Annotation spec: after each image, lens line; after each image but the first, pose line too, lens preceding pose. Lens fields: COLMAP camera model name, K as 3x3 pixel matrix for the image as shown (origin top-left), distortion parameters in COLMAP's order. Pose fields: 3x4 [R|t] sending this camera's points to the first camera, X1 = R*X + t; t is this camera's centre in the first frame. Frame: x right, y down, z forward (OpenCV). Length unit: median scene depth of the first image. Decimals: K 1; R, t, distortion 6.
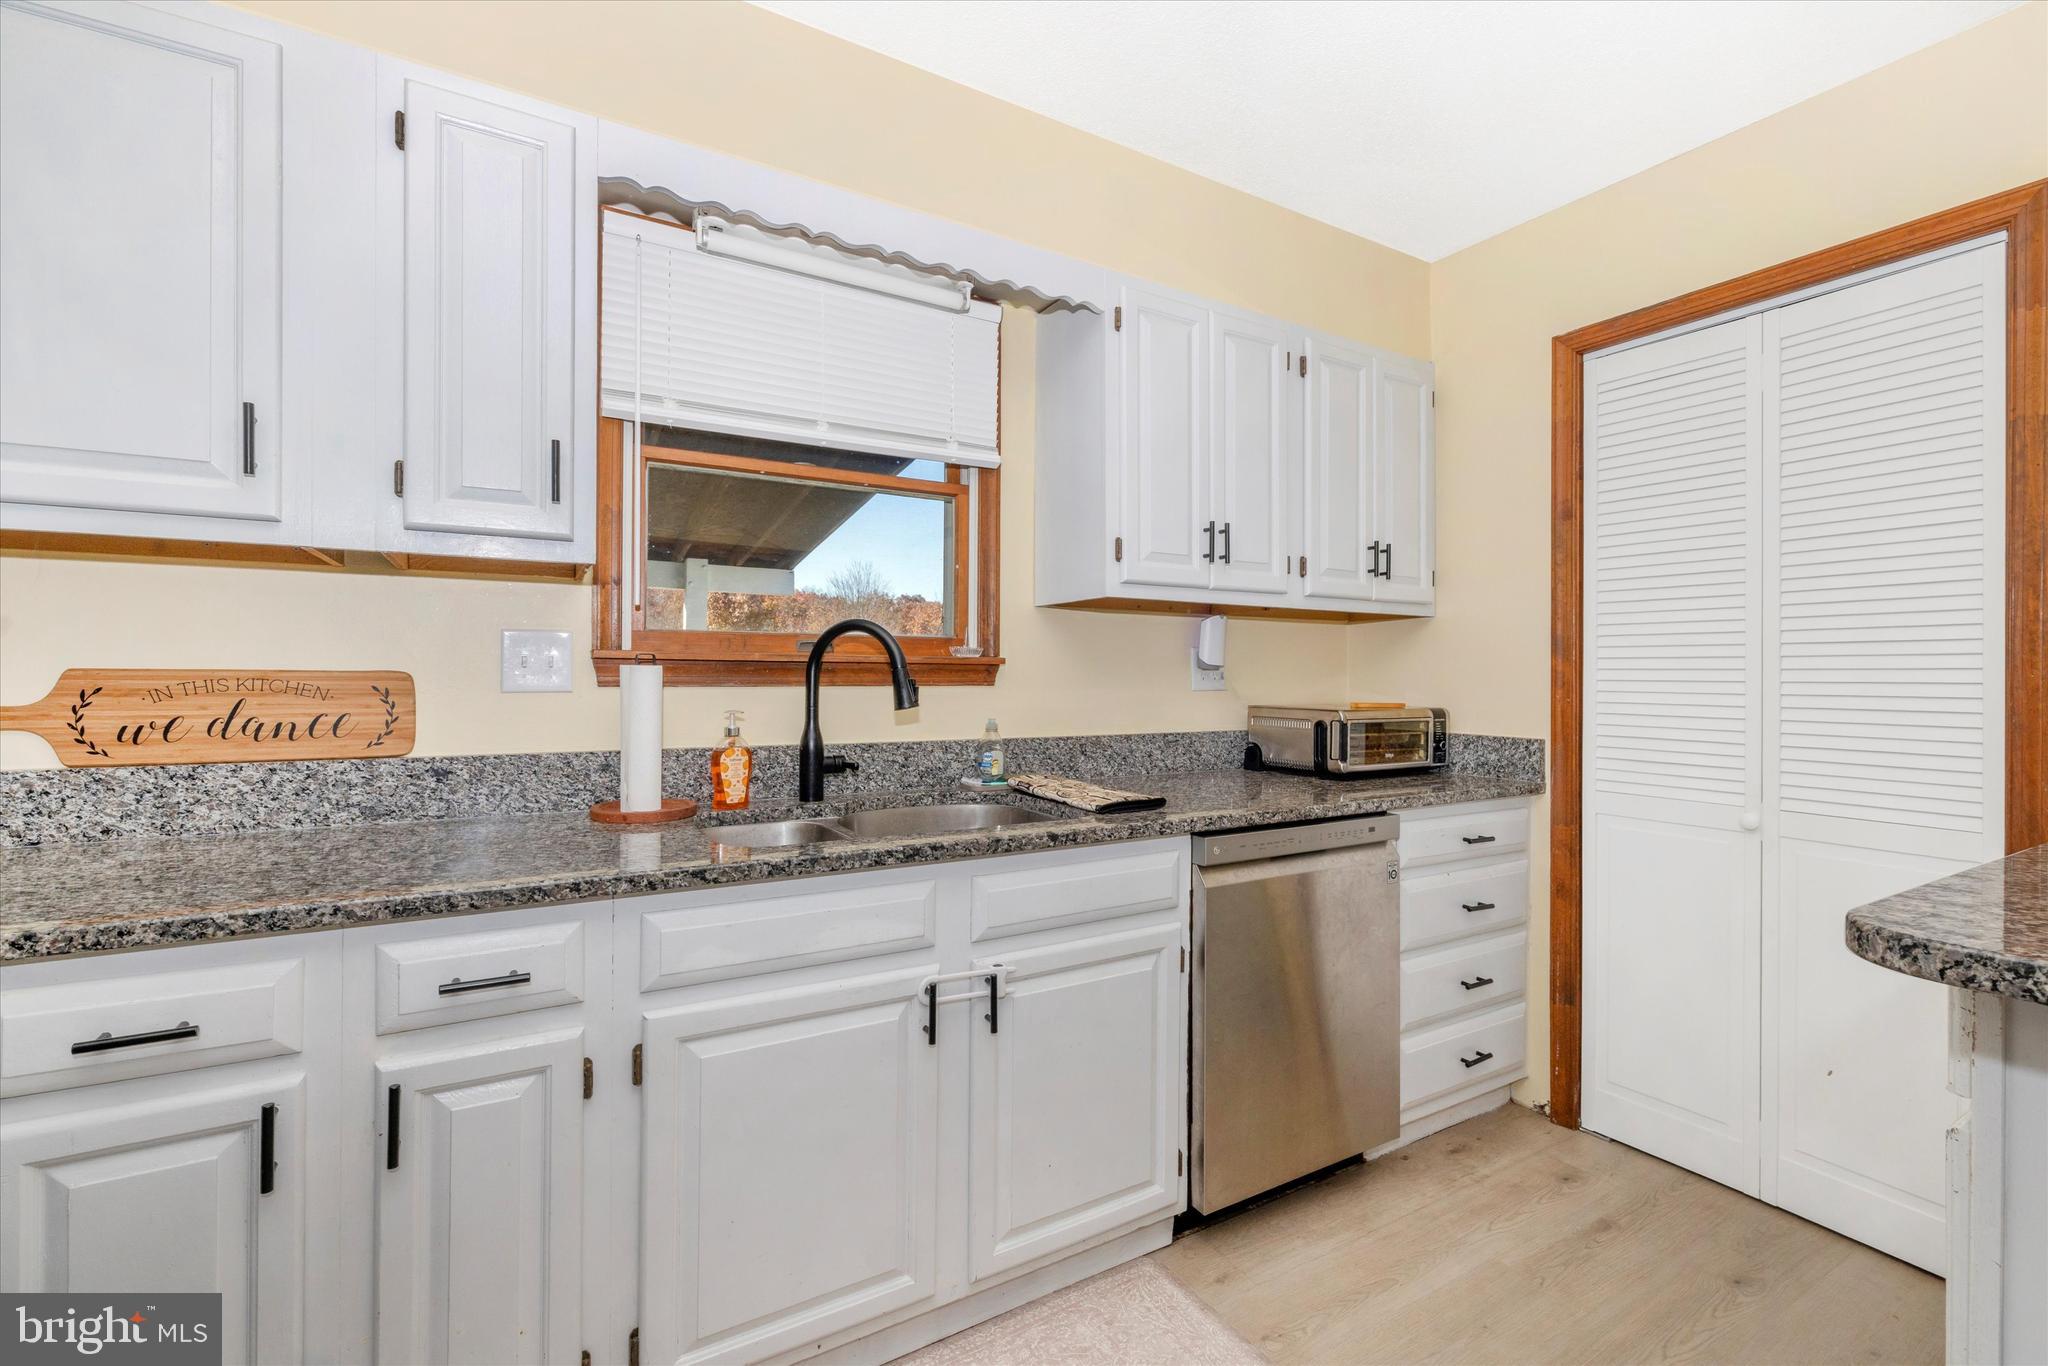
lens RADIAL K [[883.9, 0, 1033.7], [0, 883.9, 677.0], [0, 0, 1]] dist [-0.004754, -0.000051]
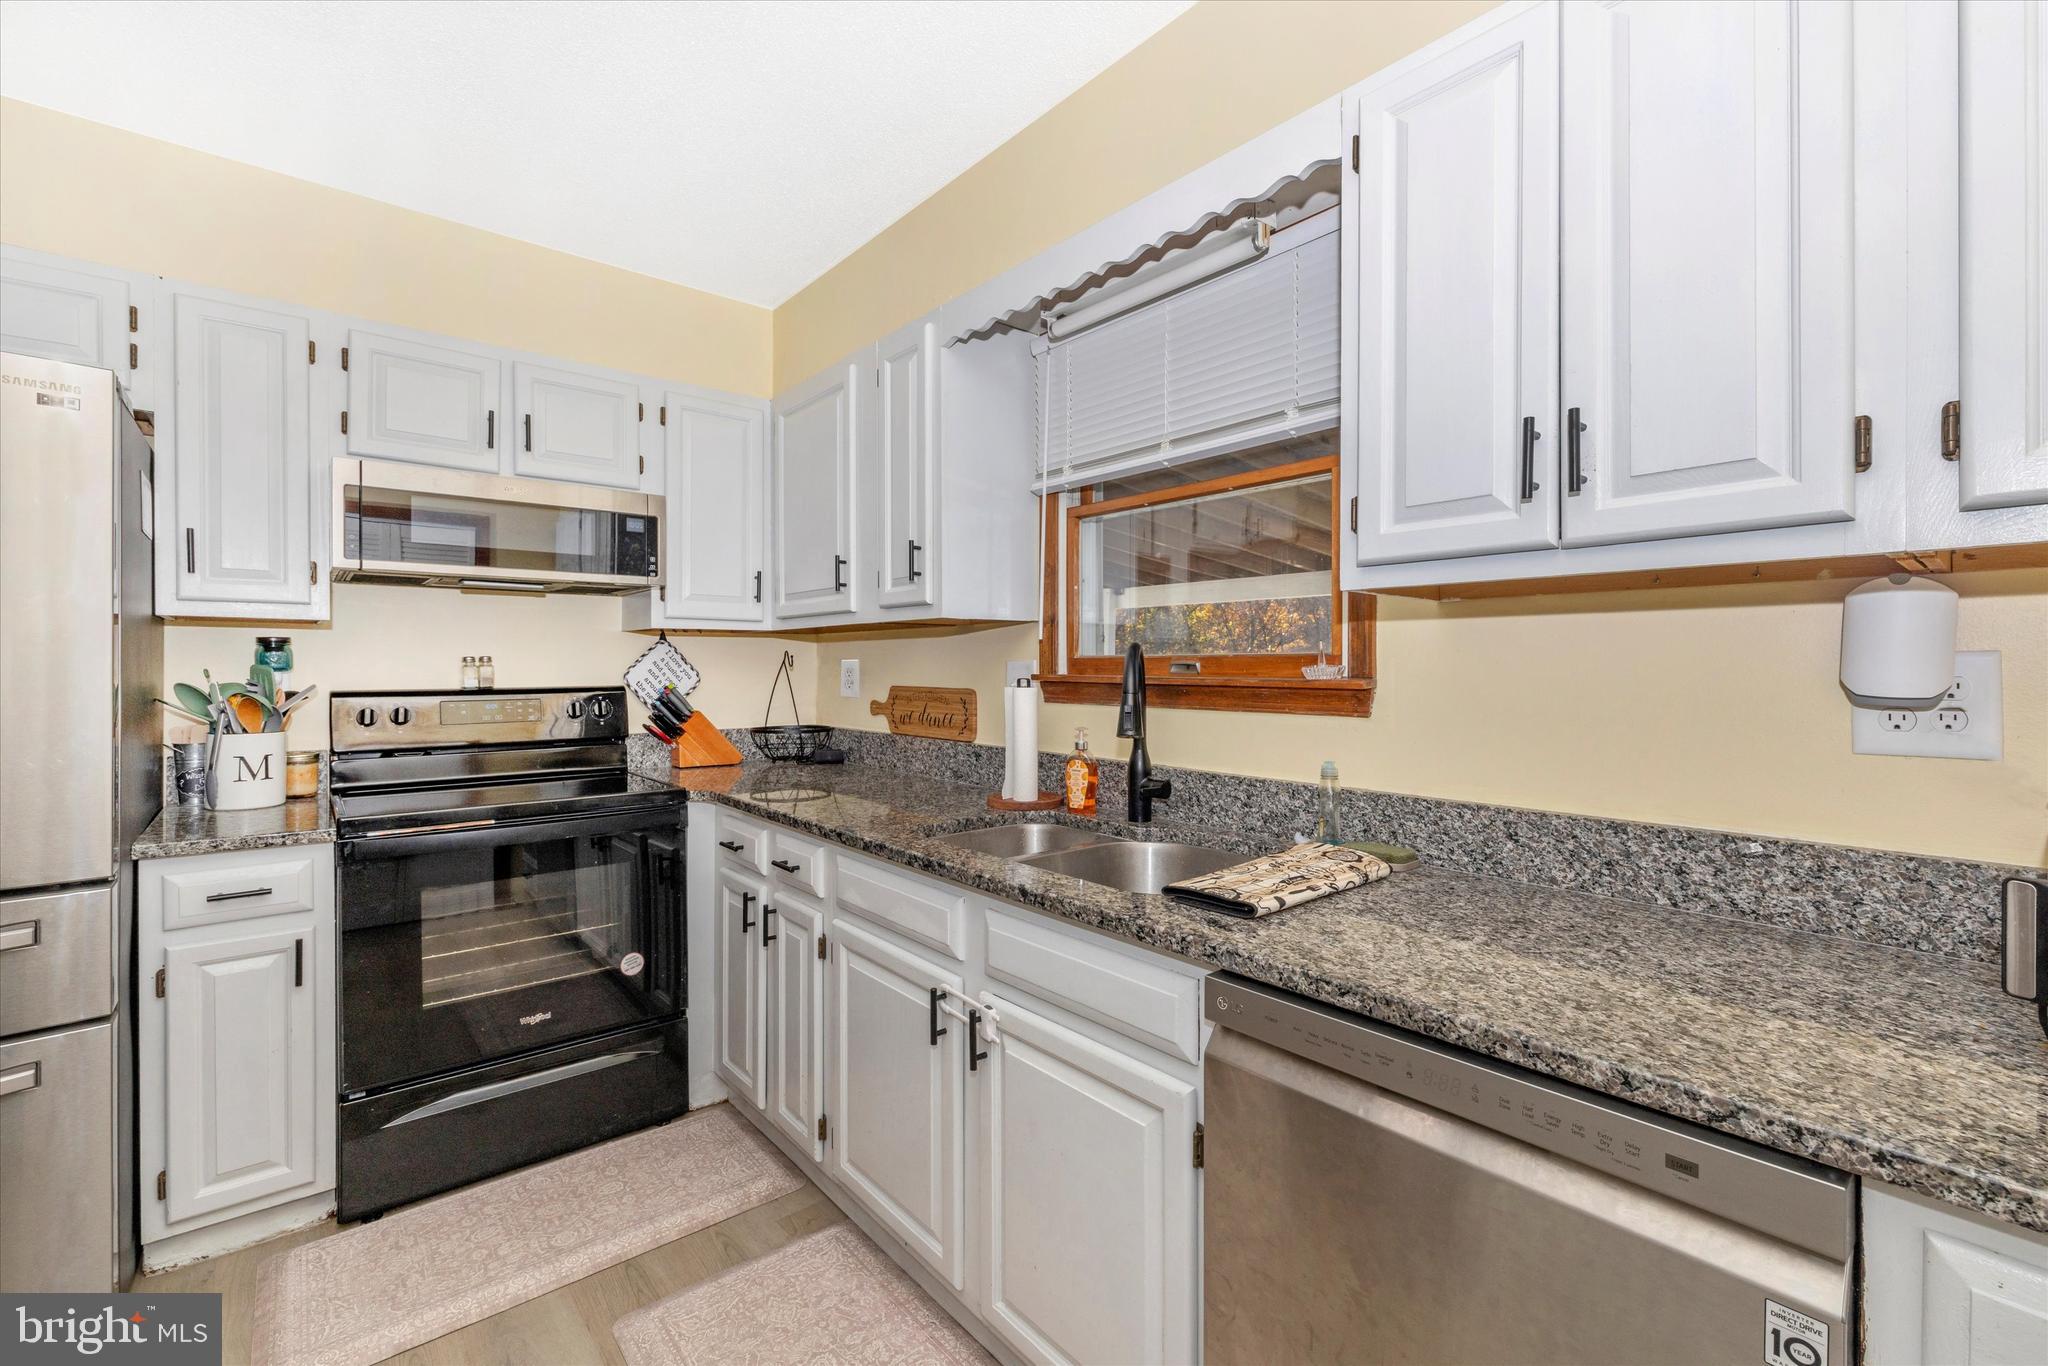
lens RADIAL K [[883.9, 0, 1033.7], [0, 883.9, 677.0], [0, 0, 1]] dist [-0.004754, -0.000051]
pose [[0.161099, 0.007178, -0.986912, 0.738817], [-0.002300, 0.999974, 0.006897, -0.033058], [0.986935, 0.001159, 0.161112, 0.716630]]
